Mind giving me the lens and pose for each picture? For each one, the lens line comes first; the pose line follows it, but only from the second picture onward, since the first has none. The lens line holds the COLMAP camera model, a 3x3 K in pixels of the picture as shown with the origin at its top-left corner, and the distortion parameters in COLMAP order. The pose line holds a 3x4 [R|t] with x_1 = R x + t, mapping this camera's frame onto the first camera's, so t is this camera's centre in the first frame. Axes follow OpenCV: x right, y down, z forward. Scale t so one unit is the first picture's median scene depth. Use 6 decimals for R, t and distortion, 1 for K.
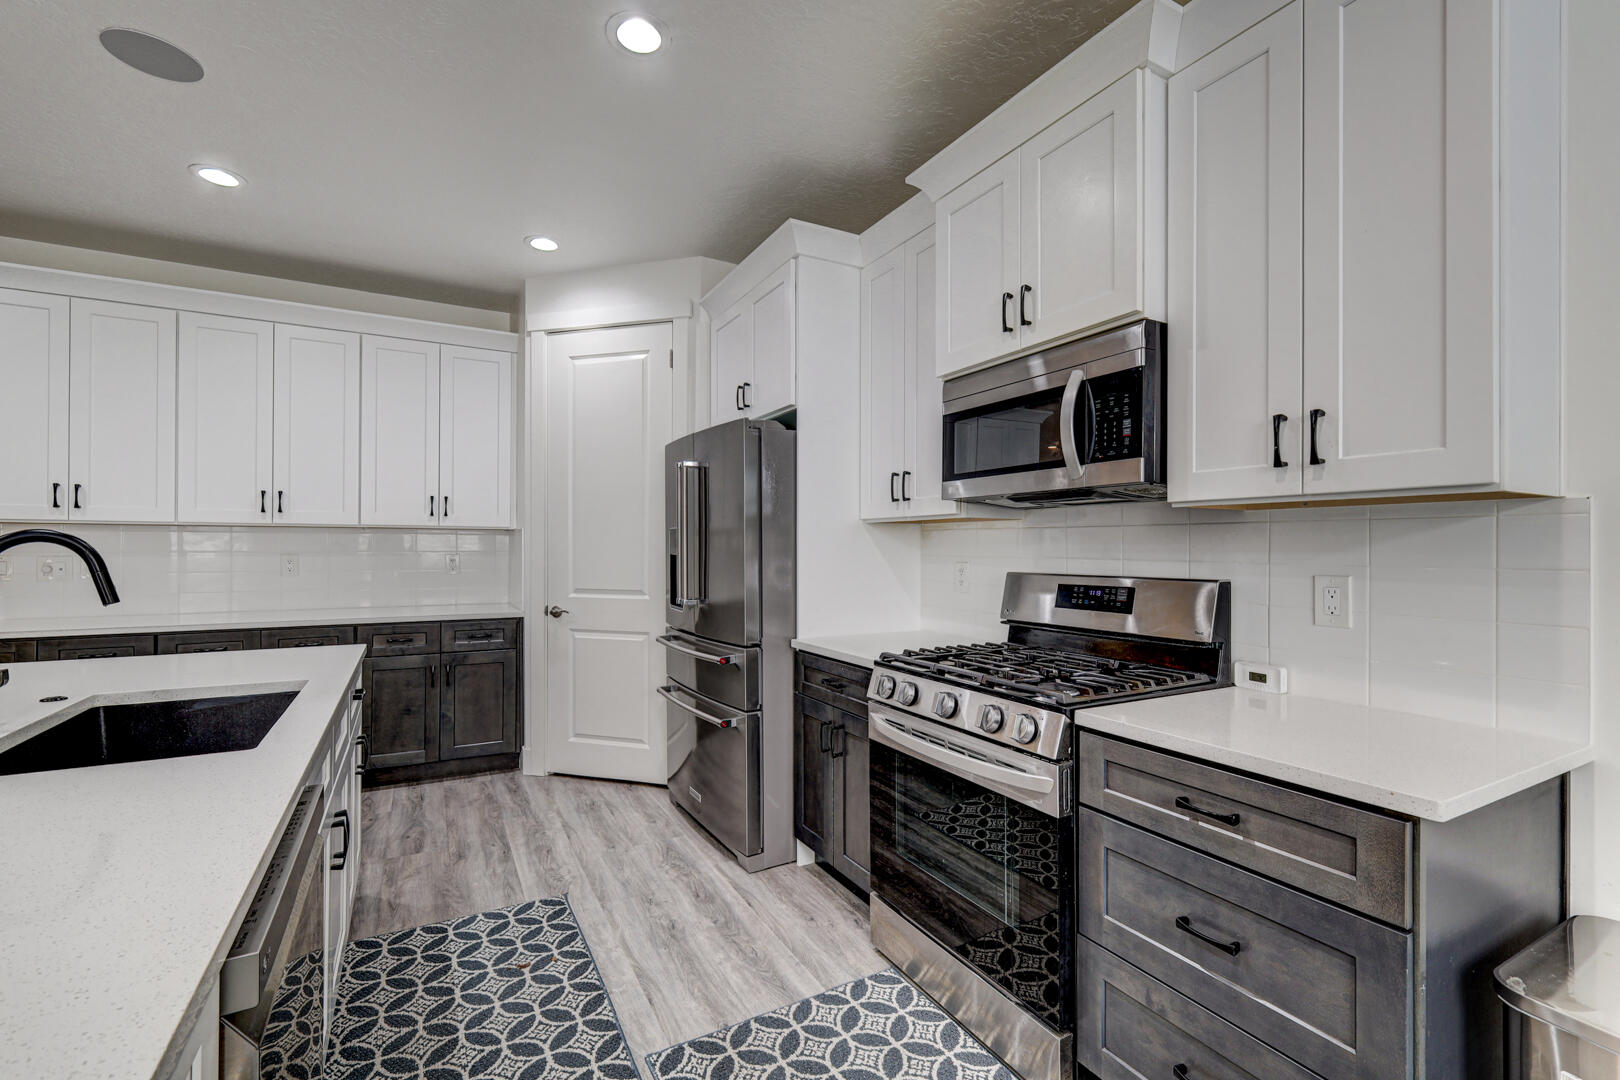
lens RADIAL K [[704.1, 0, 807.0], [0, 704.1, 547.2], [0, 0, 1]] dist [-0.000741, 0.000173]
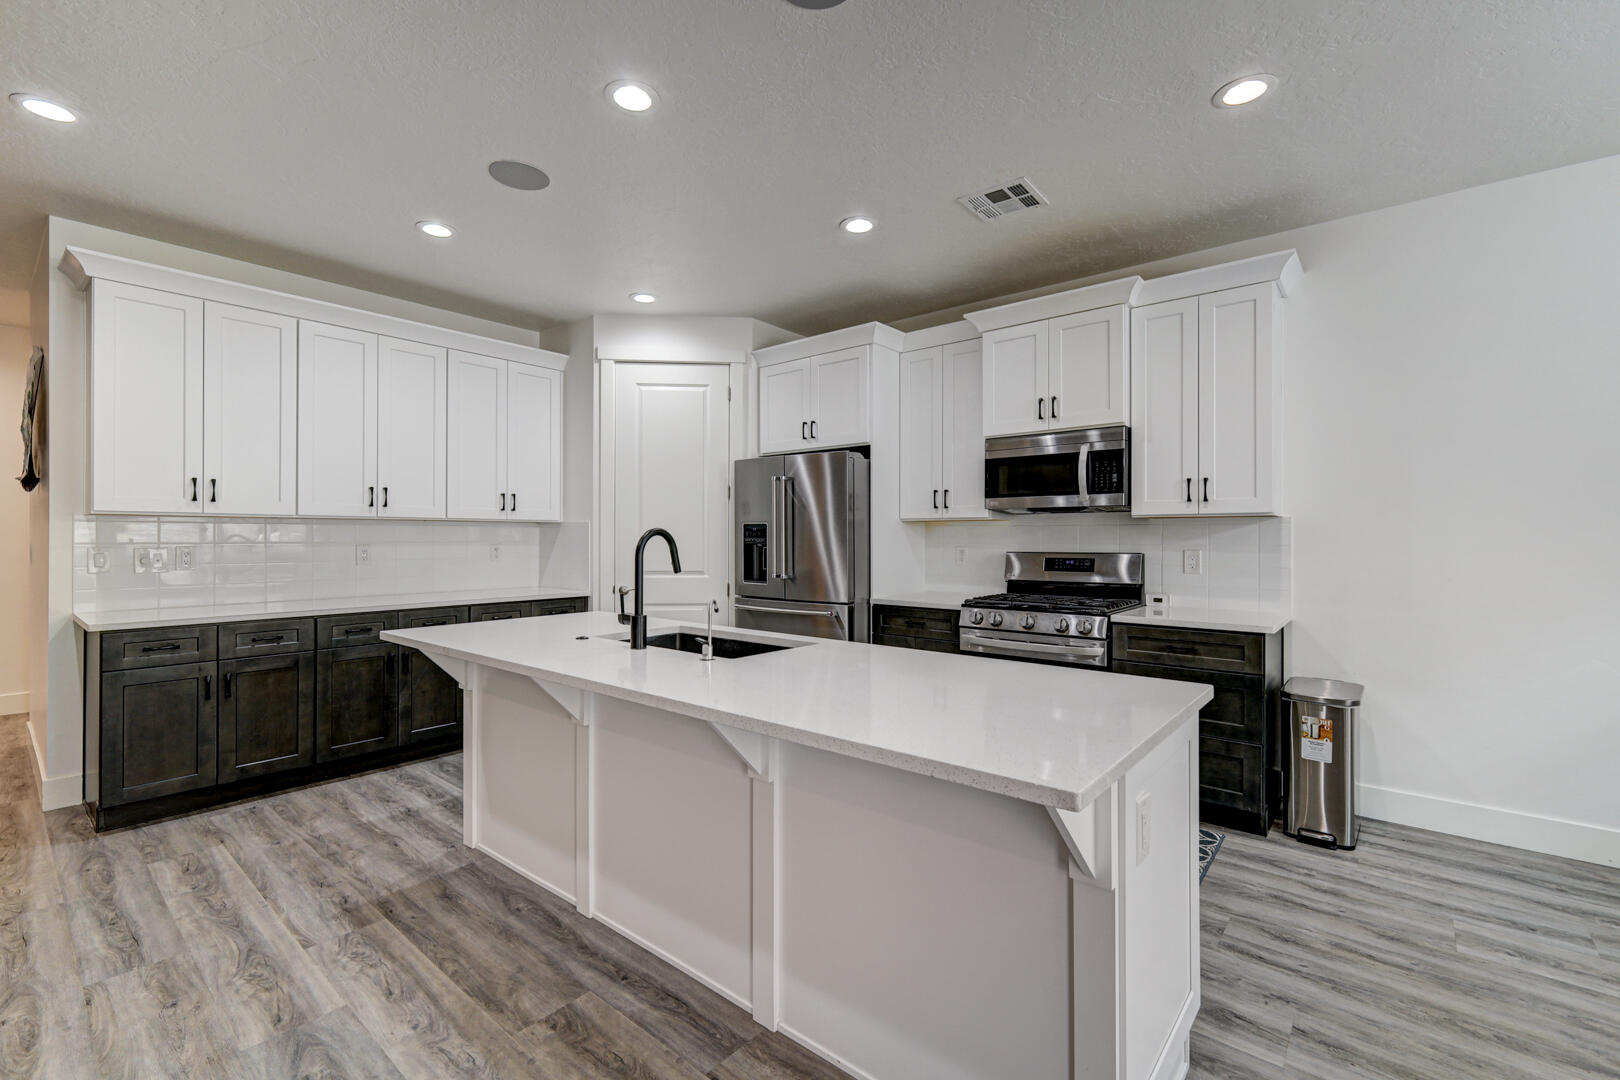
lens RADIAL K [[704.1, 0, 812.0], [0, 704.1, 535.4], [0, 0, 1]] dist [-0.000741, 0.000173]
pose [[0.931554, -0.001078, 0.363601, -0.730825], [0.002140, 0.999995, -0.002517, -0.000709], [-0.363596, 0.003123, 0.931551, -0.380467]]
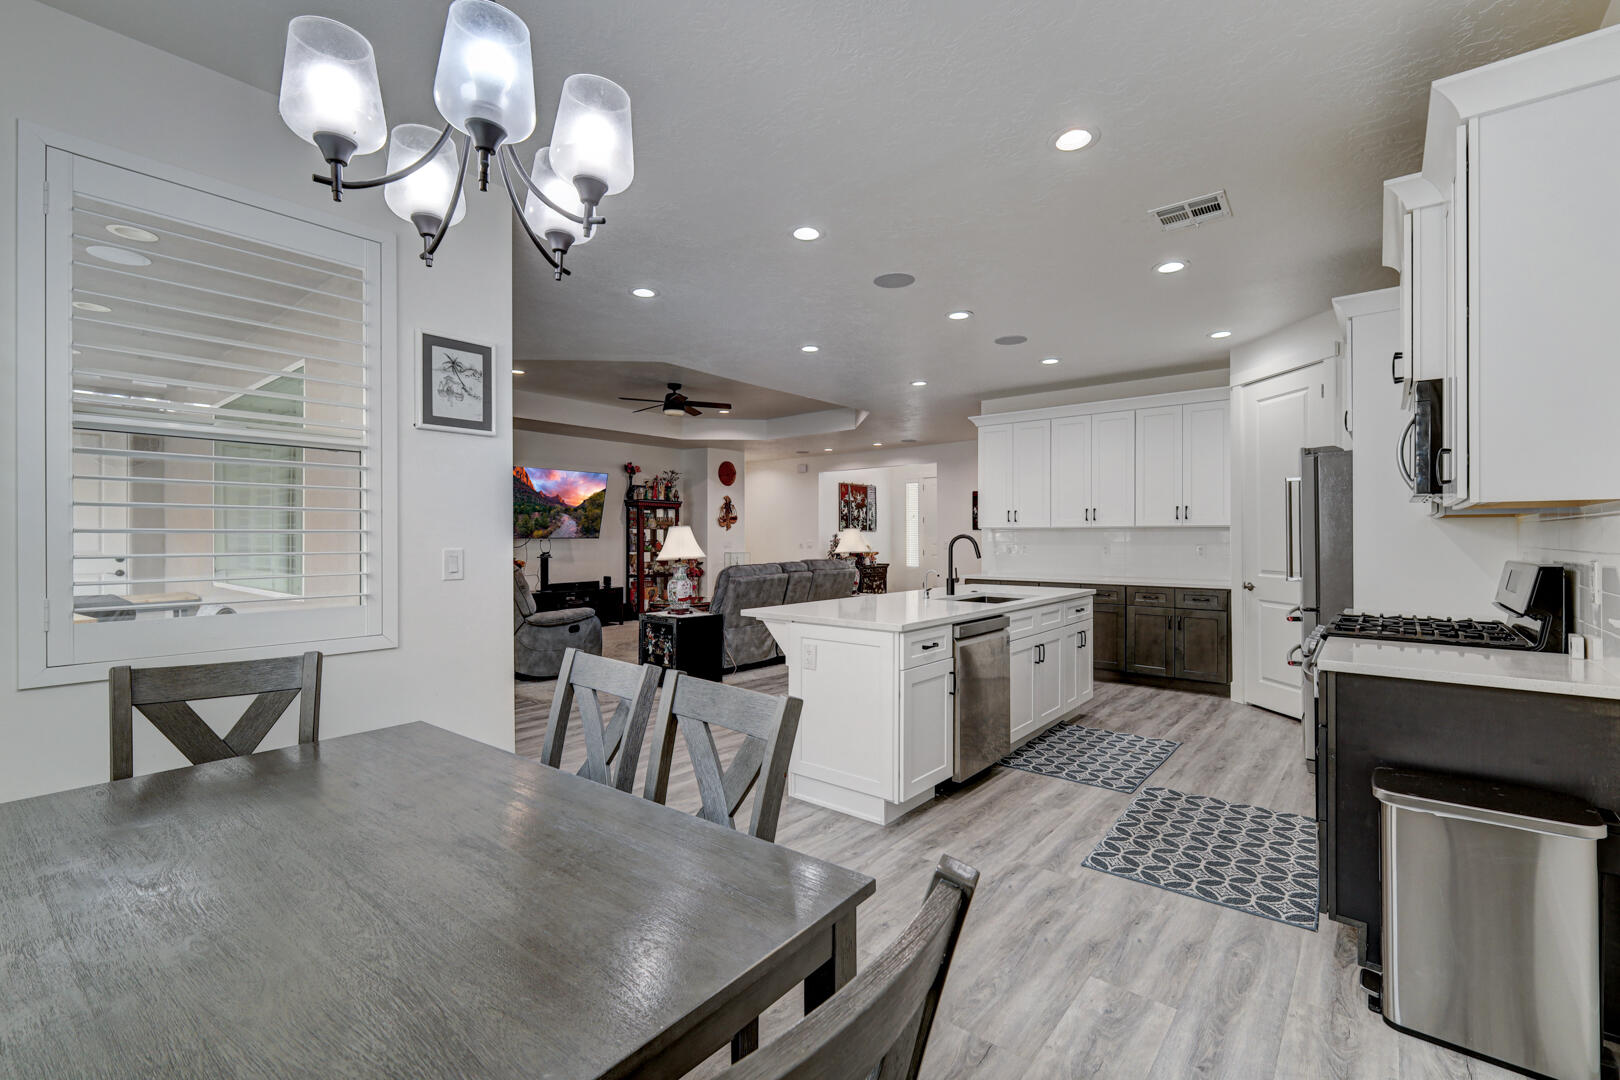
lens RADIAL K [[704.1, 0, 795.7], [0, 704.1, 533.2], [0, 0, 1]] dist [-0.000741, 0.000173]
pose [[0.355359, -0.008508, -0.934691, 0.903517], [0.000813, 0.999961, -0.008793, -0.001933], [0.934729, 0.002365, 0.355353, -0.474462]]
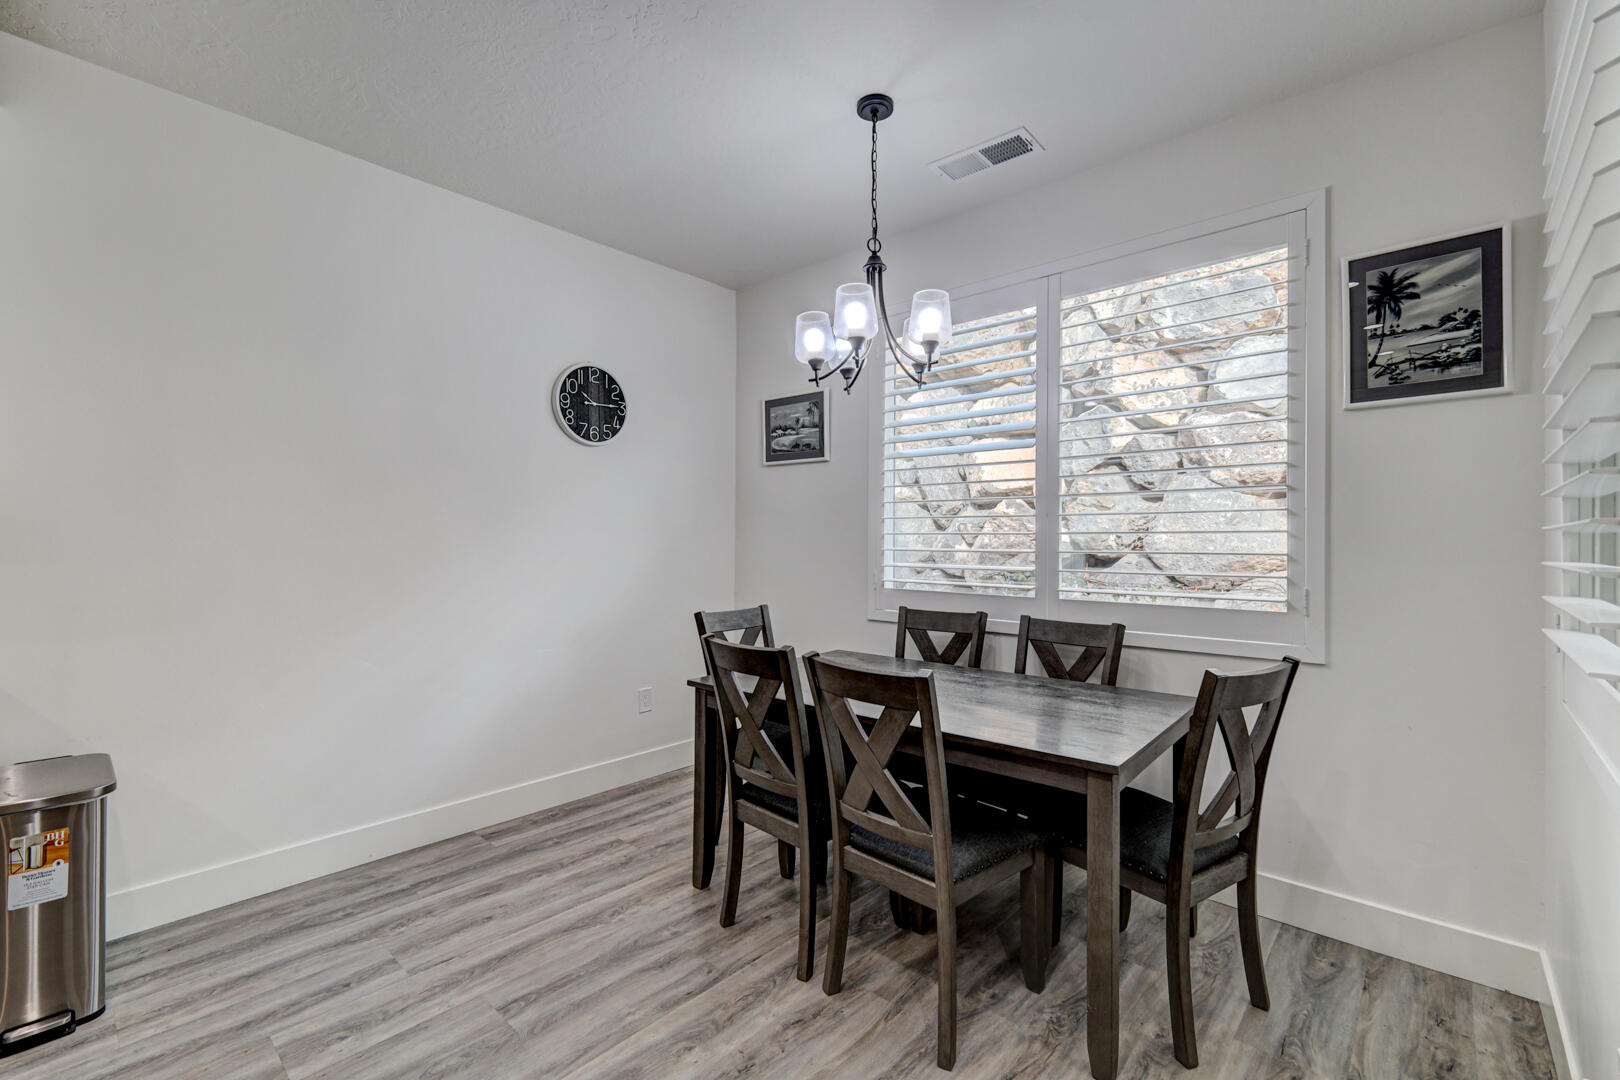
lens RADIAL K [[704.1, 0, 812.8], [0, 704.1, 532.9], [0, 0, 1]] dist [-0.000741, 0.000173]
pose [[-0.326488, 0.006050, 0.945182, -0.474506], [0.000698, 0.999981, -0.006159, 0.000411], [-0.945201, -0.001351, -0.326486, -0.119935]]
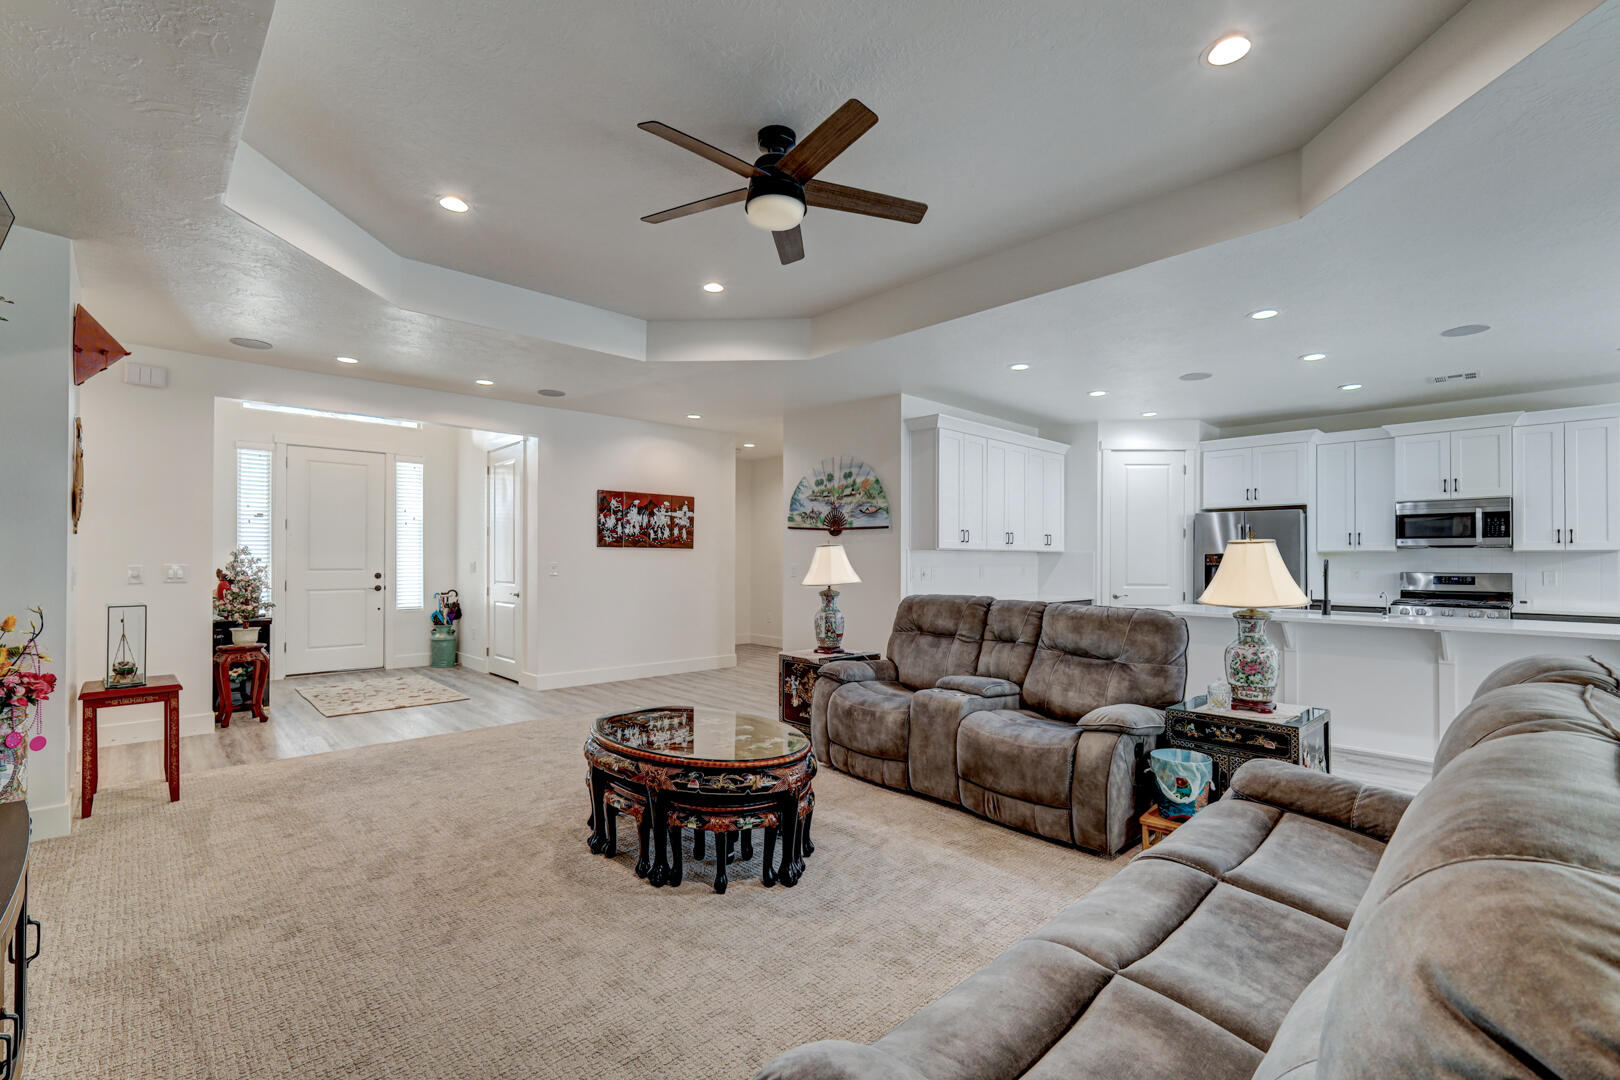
lens RADIAL K [[711.6, 0, 809.8], [0, 711.6, 550.7], [0, 0, 1]] dist [-0.004637, -0.000191]
pose [[0.964508, 0.005513, 0.263995, -2.449173], [-0.001732, 0.999893, -0.014554, -0.004503], [-0.264047, 0.013580, 0.964414, -0.940413]]
